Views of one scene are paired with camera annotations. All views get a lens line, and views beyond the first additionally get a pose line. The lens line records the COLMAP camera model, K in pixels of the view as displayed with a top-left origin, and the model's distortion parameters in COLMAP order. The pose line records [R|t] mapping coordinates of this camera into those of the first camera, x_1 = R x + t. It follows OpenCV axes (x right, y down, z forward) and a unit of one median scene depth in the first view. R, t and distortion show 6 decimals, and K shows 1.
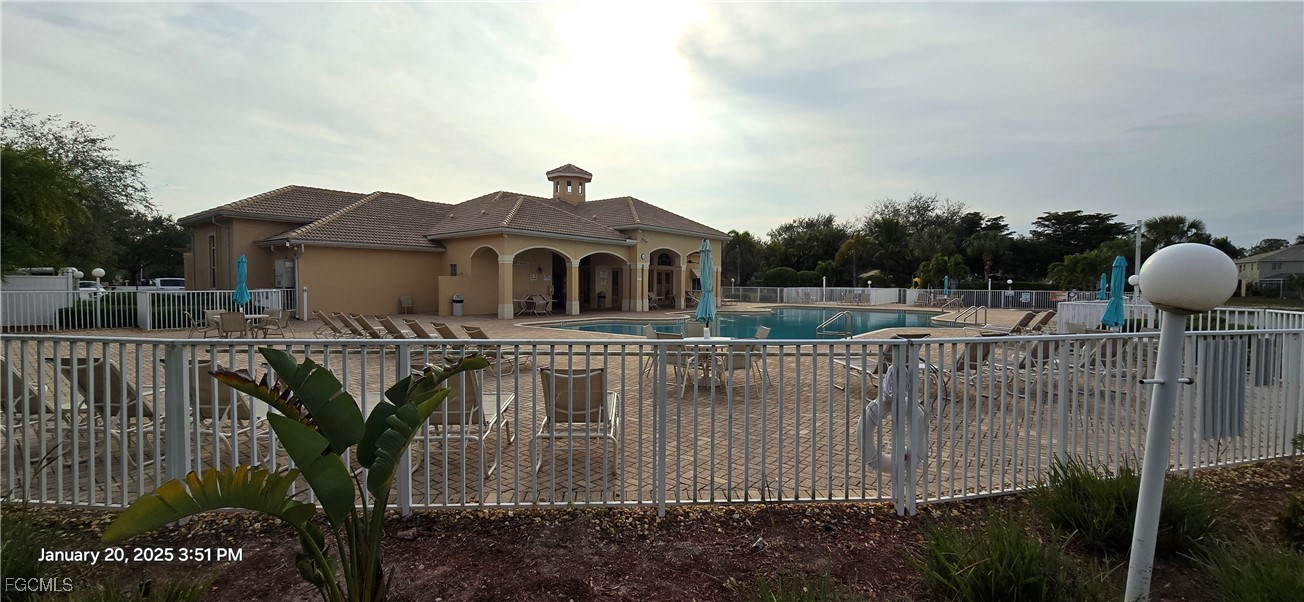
lens RADIAL K [[524.0, 0, 647.6], [0, 524.0, 299.7], [0, 0, 1]] dist [-0.007554, 0.001528]
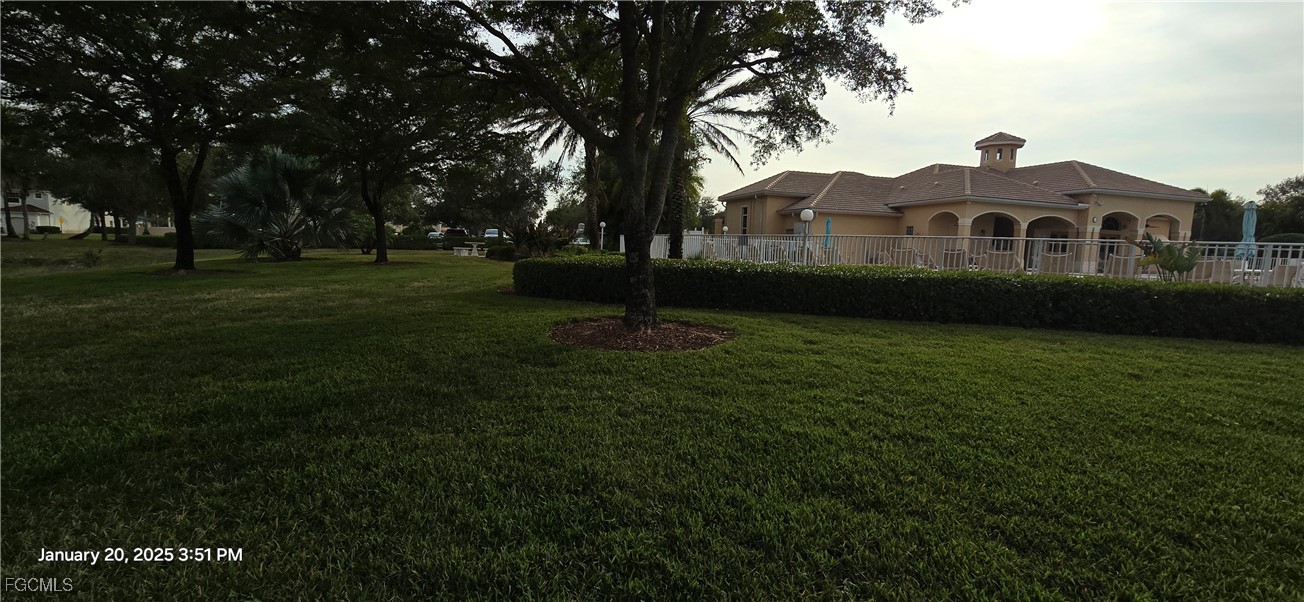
lens RADIAL K [[524.0, 0, 651.3], [0, 524.0, 296.5], [0, 0, 1]] dist [-0.007554, 0.001528]
pose [[0.814361, 0.078888, -0.574971, -0.096671], [-0.046572, 0.996406, 0.070747, 0.029641], [0.578486, -0.030836, 0.815109, -0.285642]]
